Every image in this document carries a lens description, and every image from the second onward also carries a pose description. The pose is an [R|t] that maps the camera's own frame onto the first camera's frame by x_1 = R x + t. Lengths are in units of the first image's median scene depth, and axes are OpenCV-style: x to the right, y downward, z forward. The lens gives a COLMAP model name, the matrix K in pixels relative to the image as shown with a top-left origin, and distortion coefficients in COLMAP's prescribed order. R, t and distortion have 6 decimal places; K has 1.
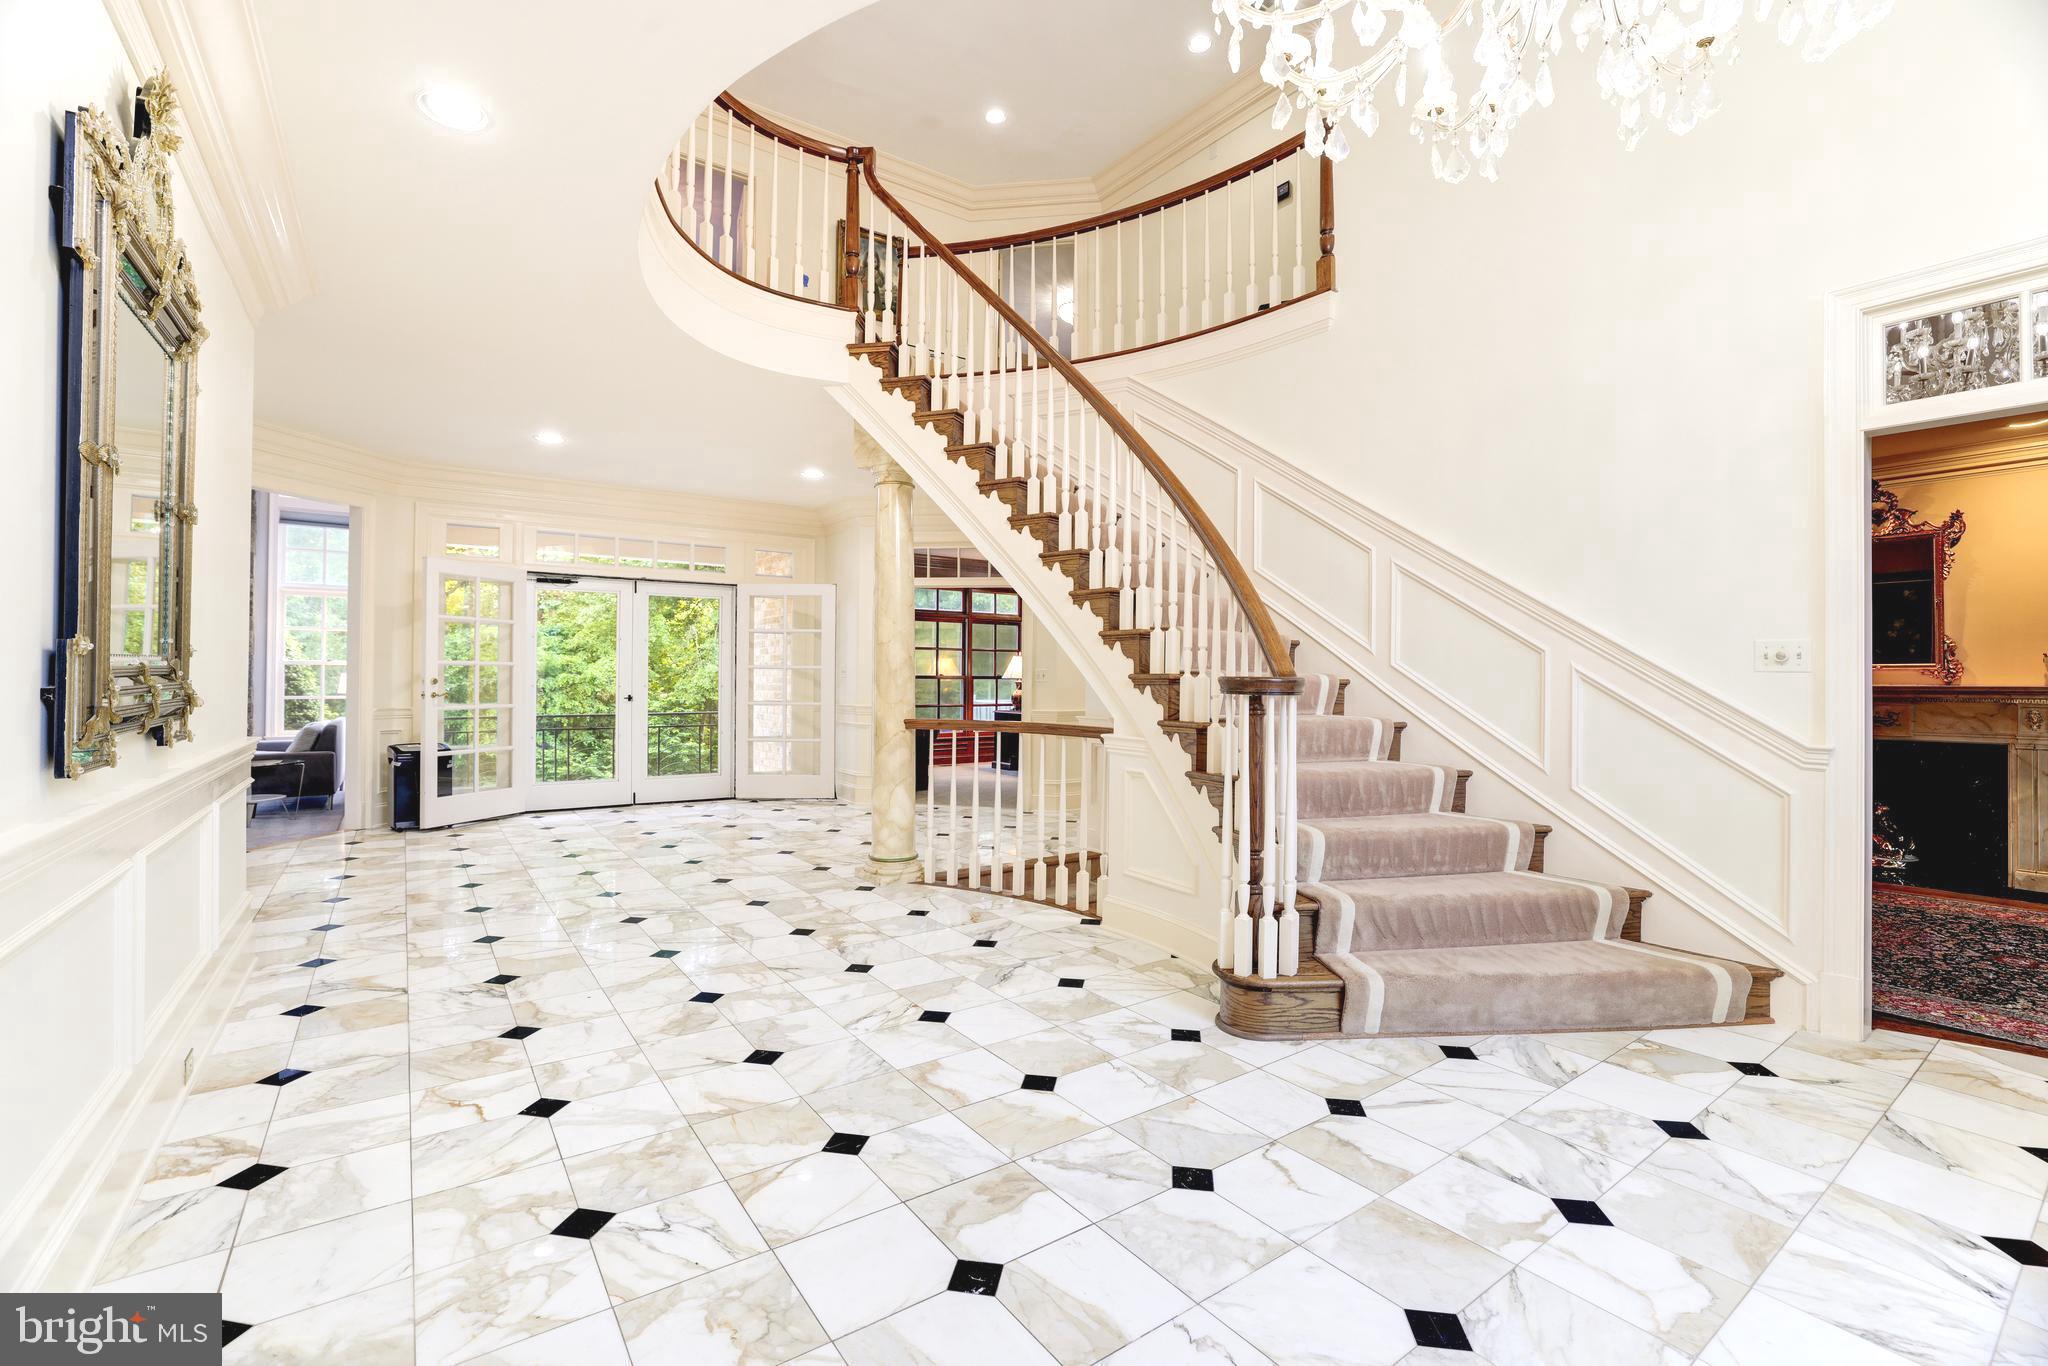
lens RADIAL K [[885.2, 0, 1016.7], [0, 885.2, 670.9], [0, 0, 1]] dist [-0.048606, 0.019140]
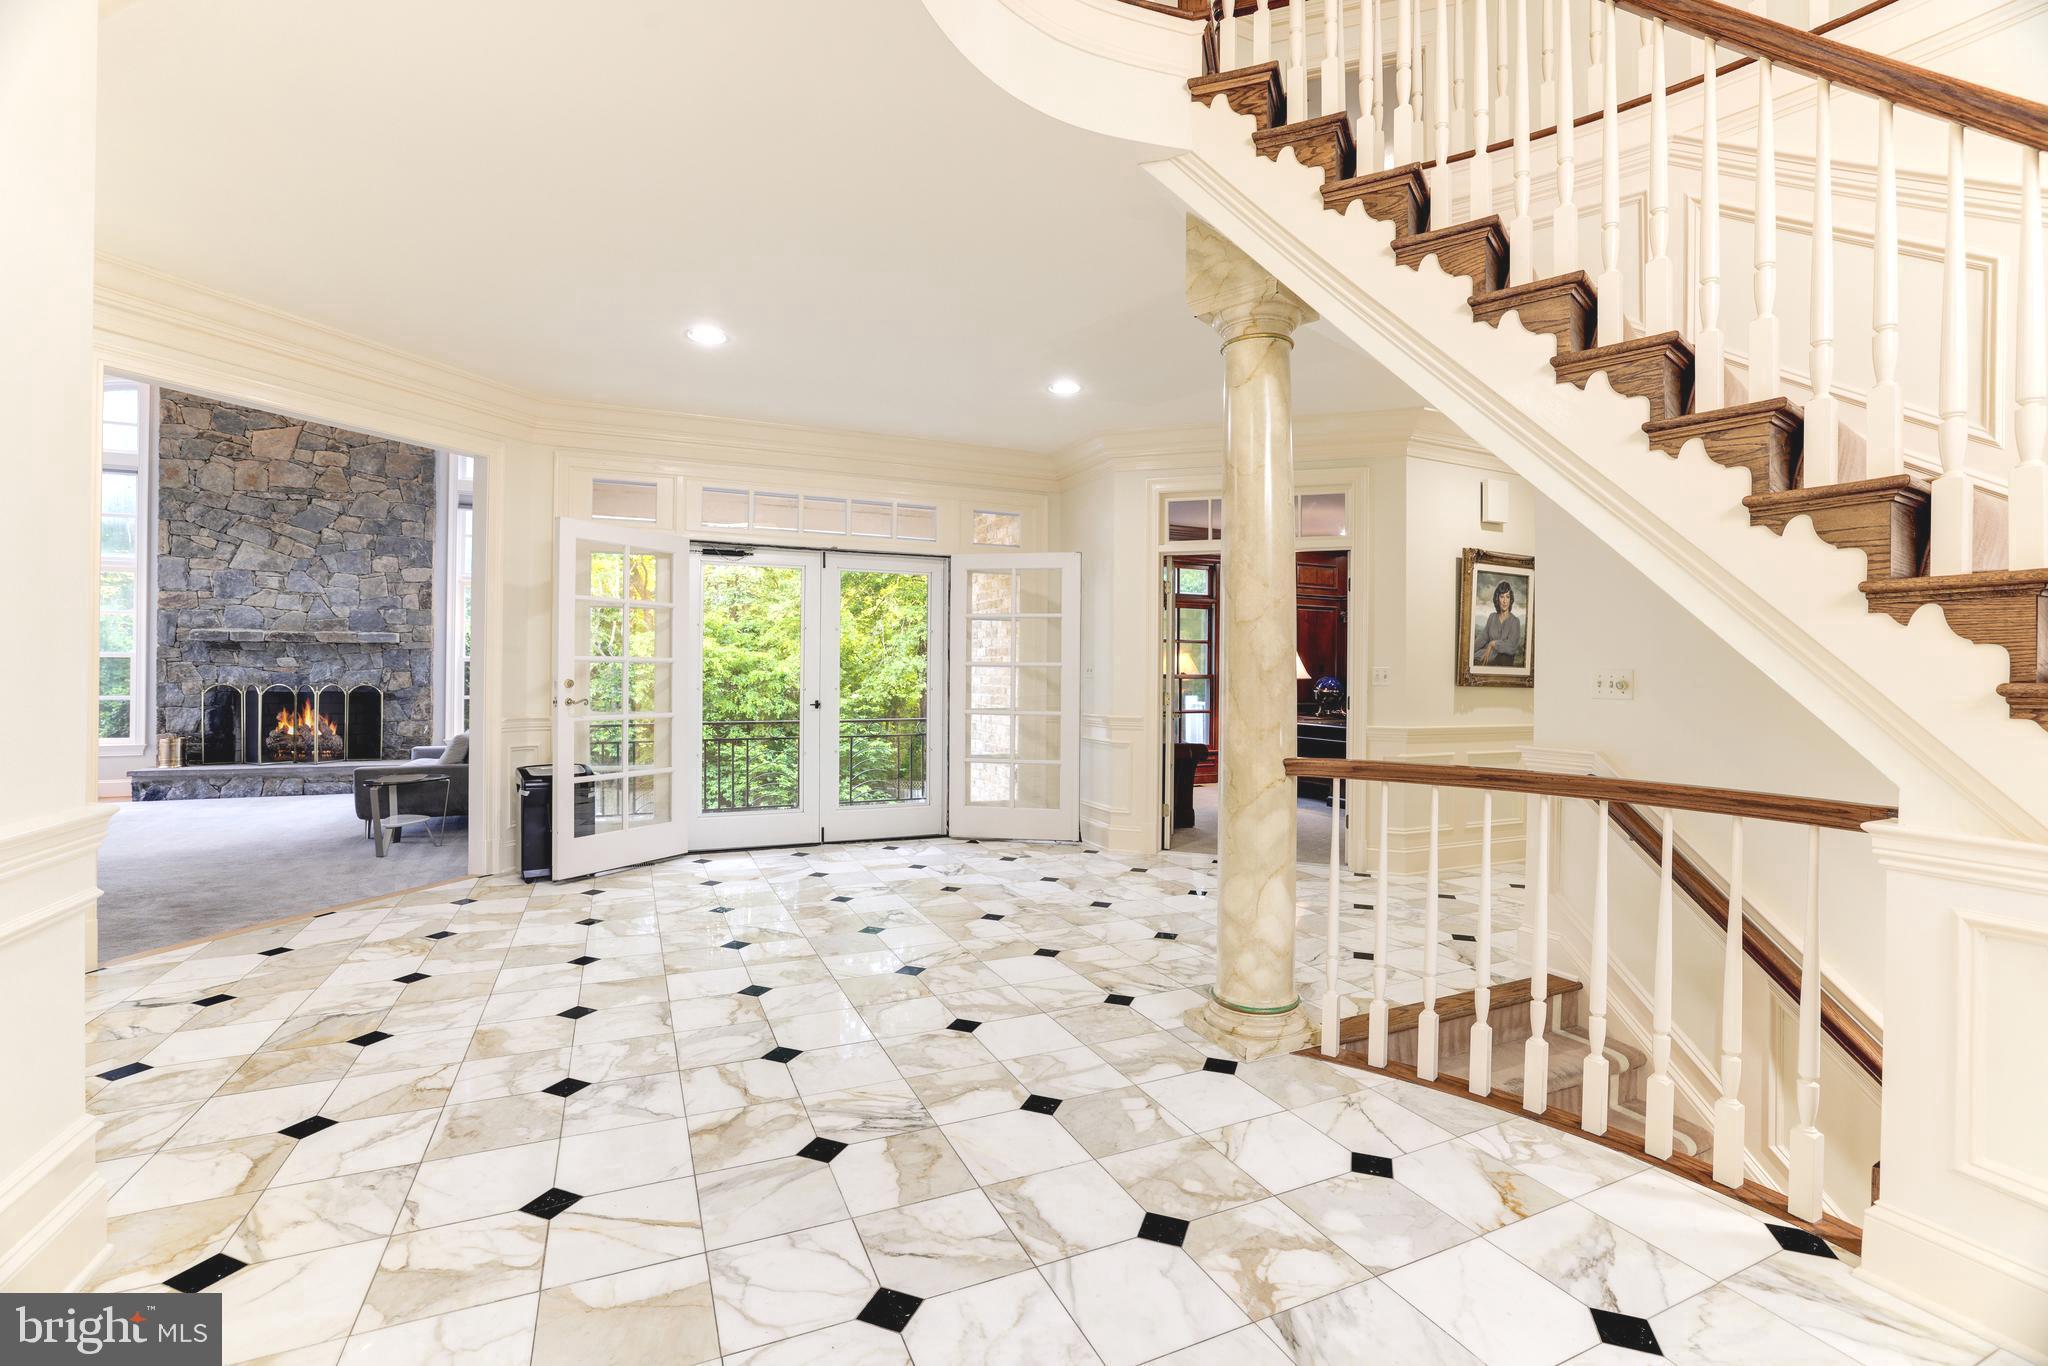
lens RADIAL K [[885.2, 0, 1016.7], [0, 885.2, 670.9], [0, 0, 1]] dist [-0.048606, 0.019140]
pose [[0.981162, 0.001021, -0.193183, -0.133422], [-0.000226, 0.999991, 0.004138, -0.001926], [0.193185, -0.004017, 0.981154, 0.305691]]
